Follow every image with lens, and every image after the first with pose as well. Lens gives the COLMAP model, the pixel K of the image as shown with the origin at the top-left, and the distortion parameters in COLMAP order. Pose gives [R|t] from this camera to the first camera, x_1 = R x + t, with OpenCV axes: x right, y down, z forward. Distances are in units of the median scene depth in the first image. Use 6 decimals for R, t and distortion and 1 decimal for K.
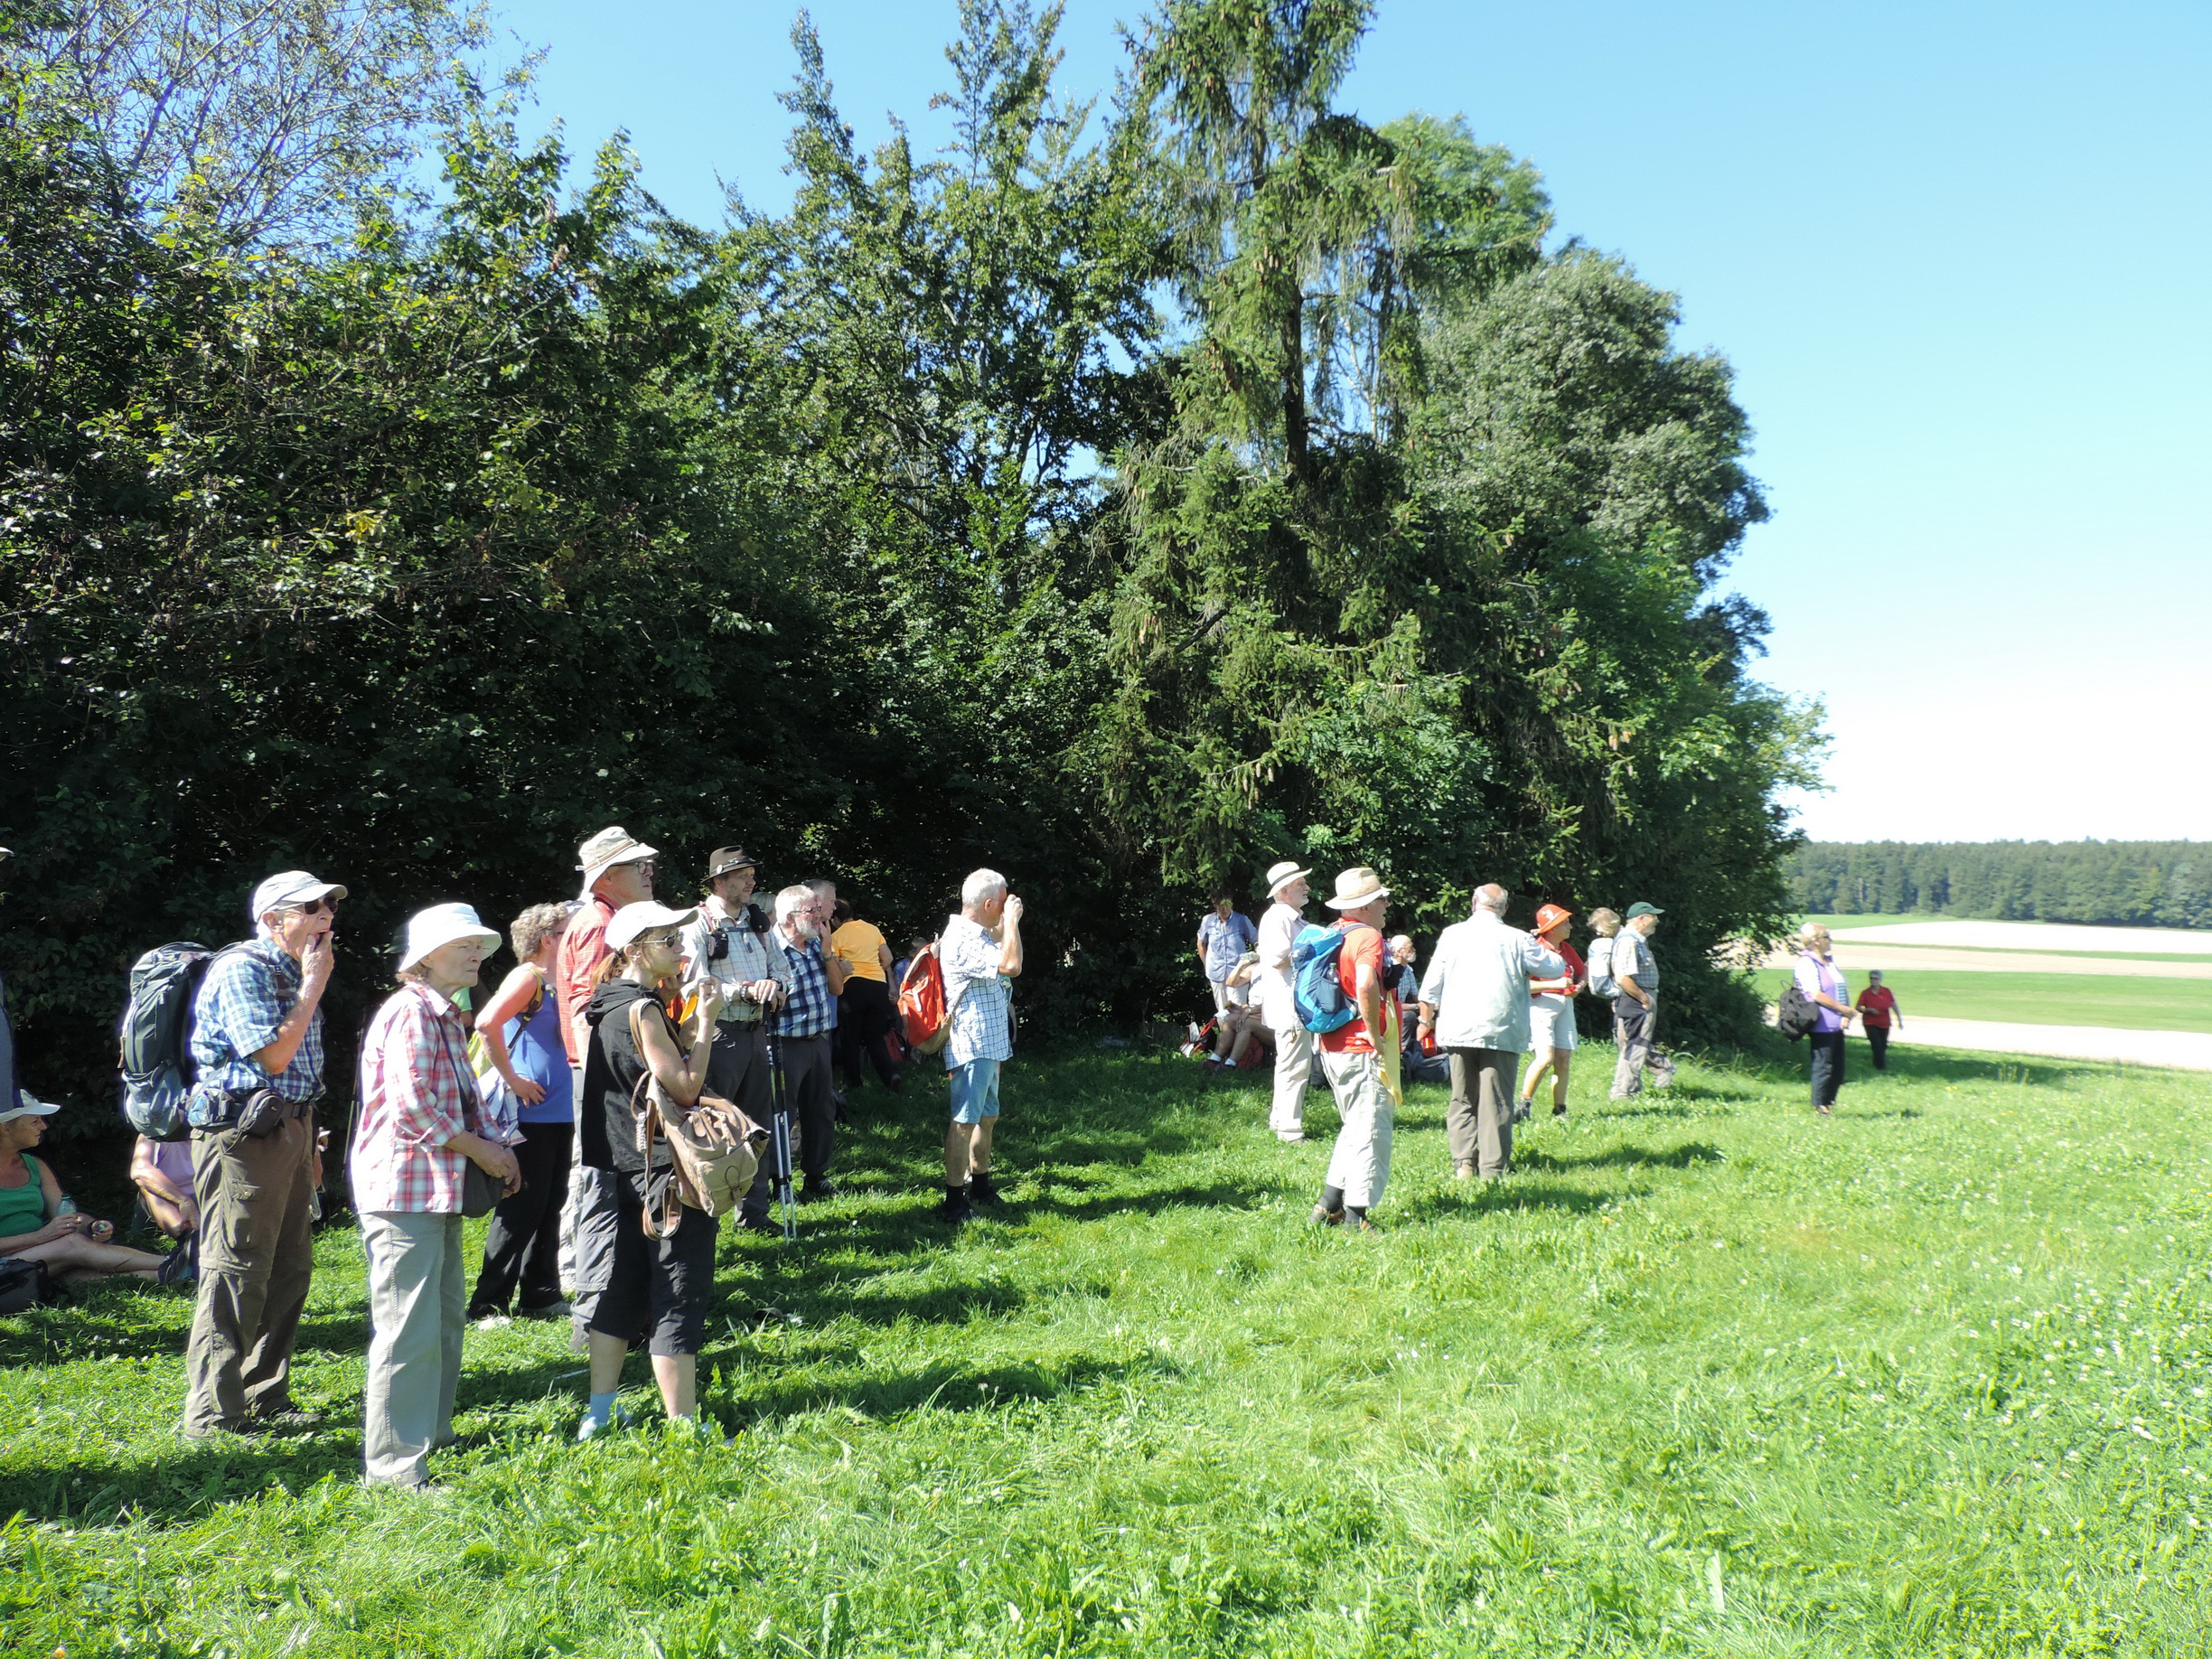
lens RADIAL K [[1583.7, 0, 1101.6], [0, 1583.7, 849.4], [0, 0, 1]] dist [-0.033989, 0.001973]
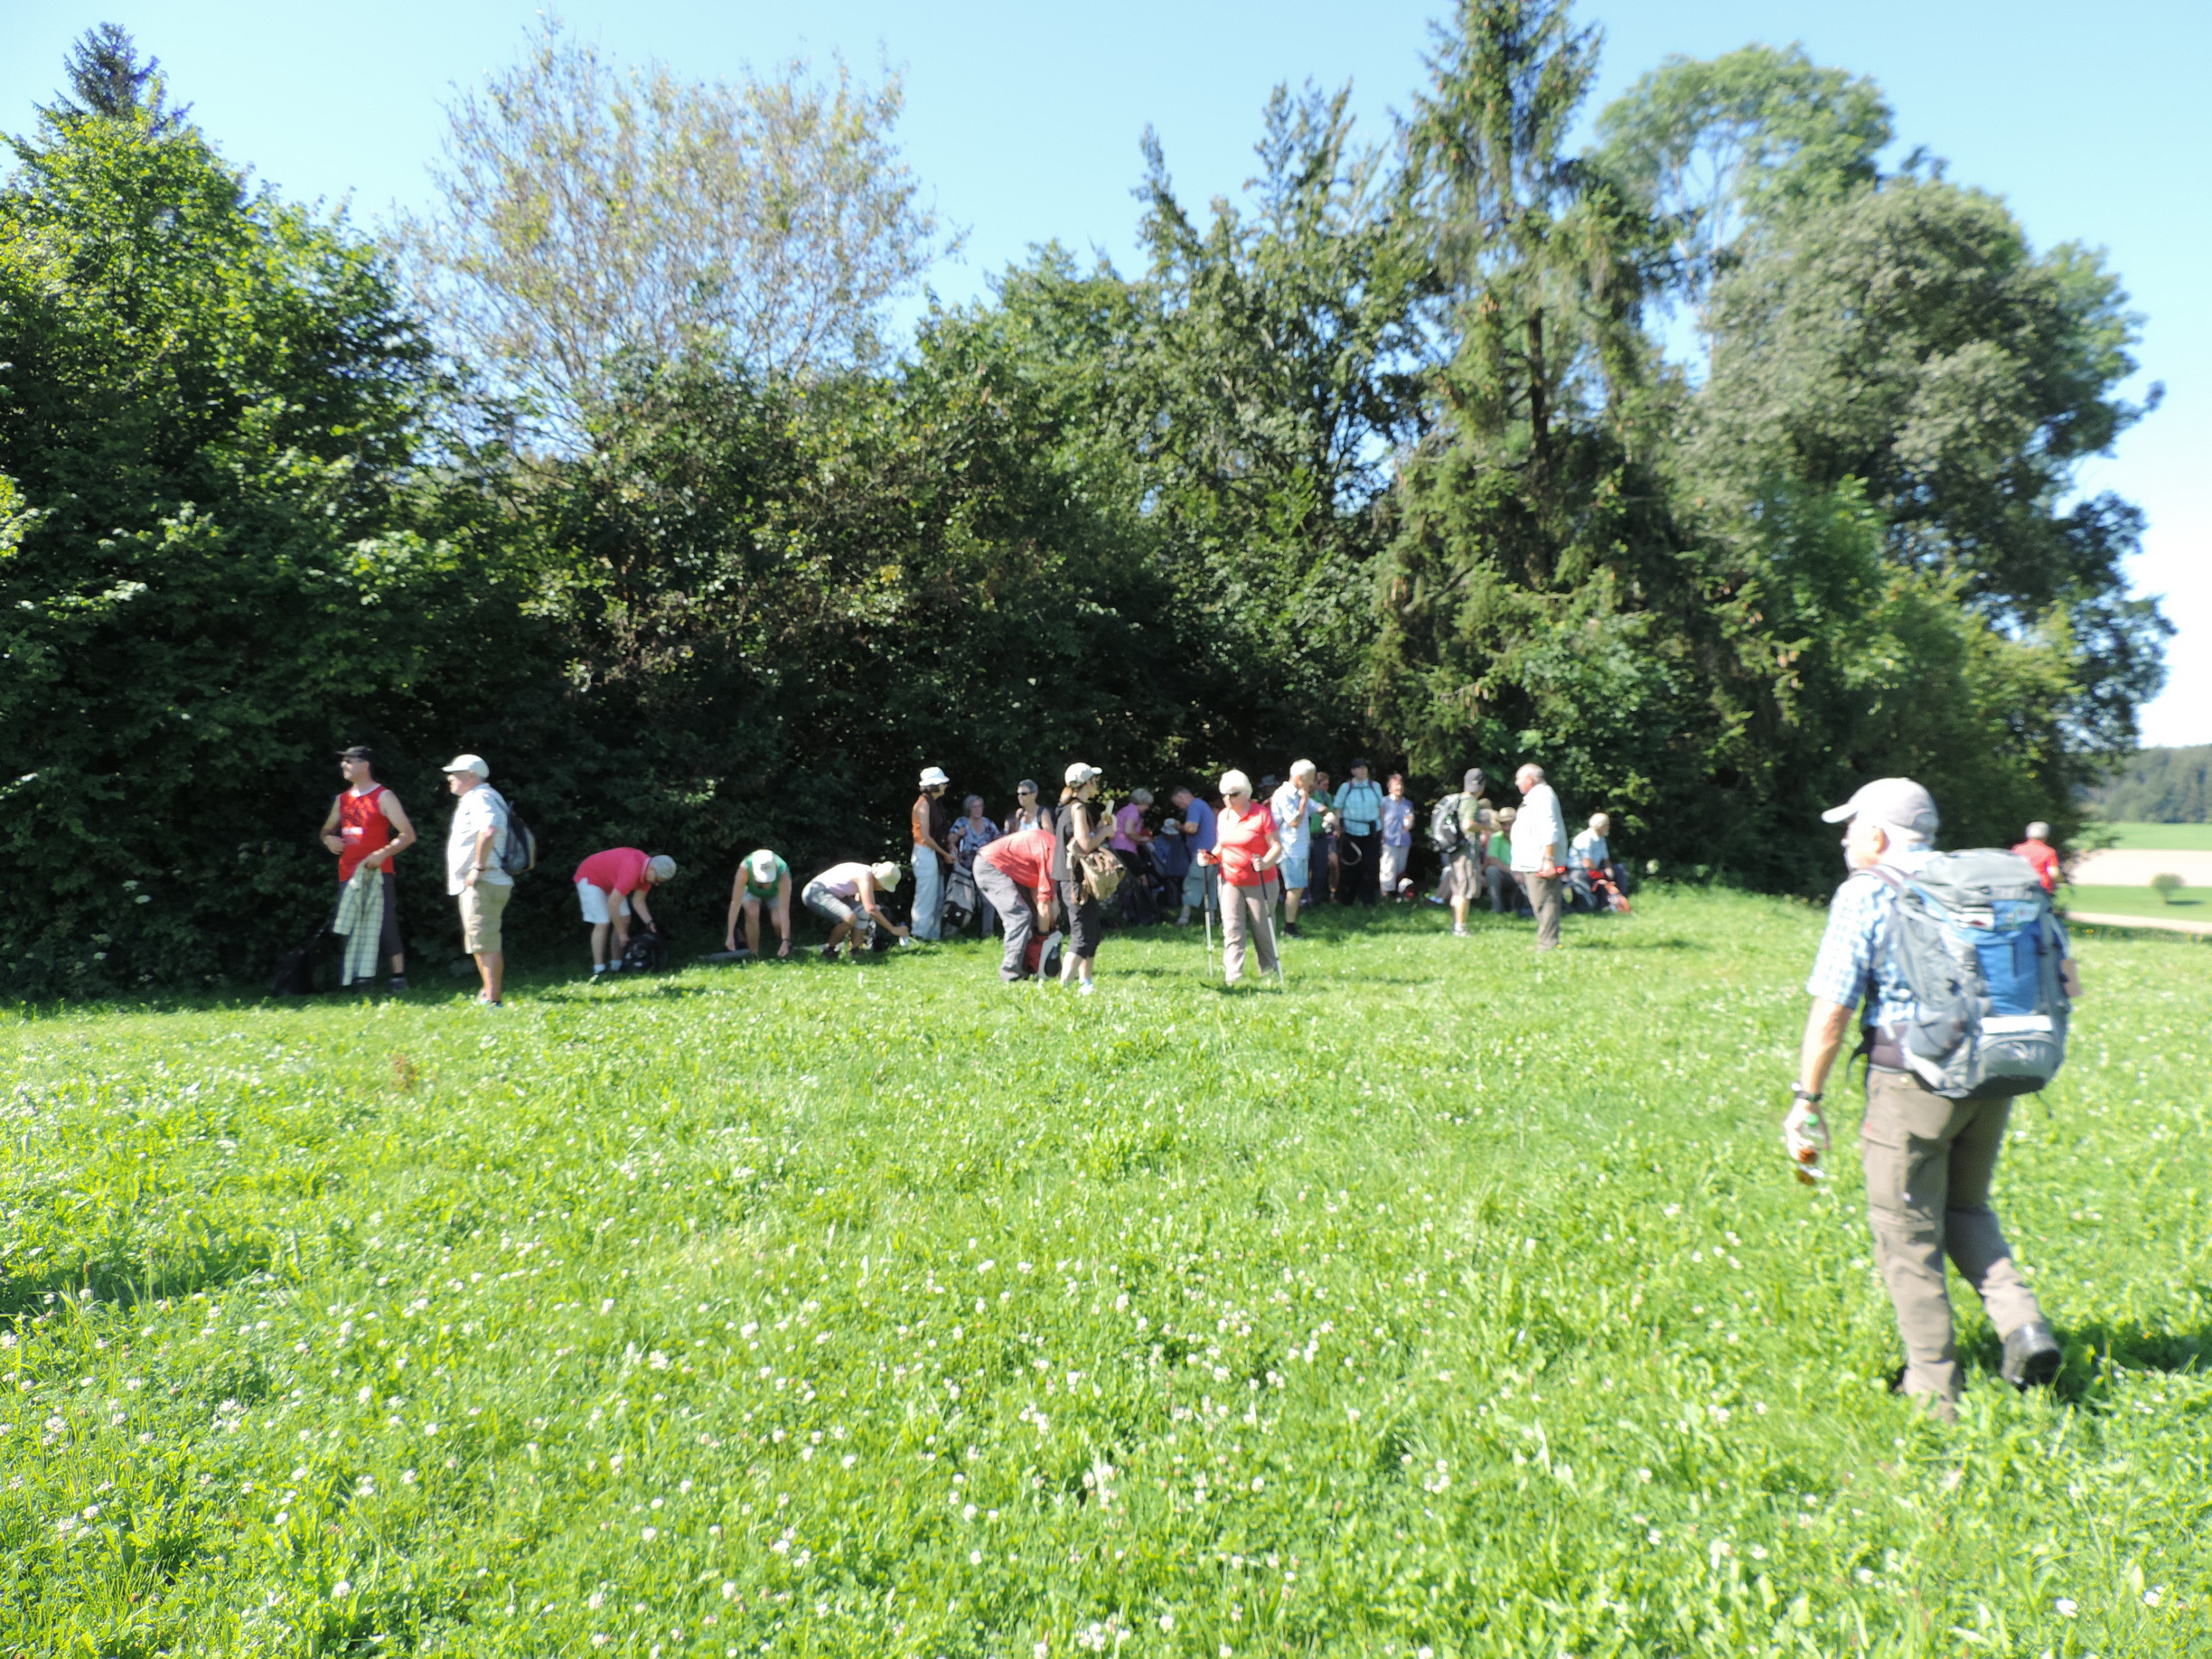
lens RADIAL K [[1586.2, 0, 1106.0], [0, 1586.2, 829.5], [0, 0, 1]] dist [-0.015555, 0.000796]
pose [[0.969652, -0.002725, -0.244474, 0.111122], [0.012565, 0.999172, 0.038700, 0.010995], [0.244166, -0.040597, 0.968883, -0.364725]]
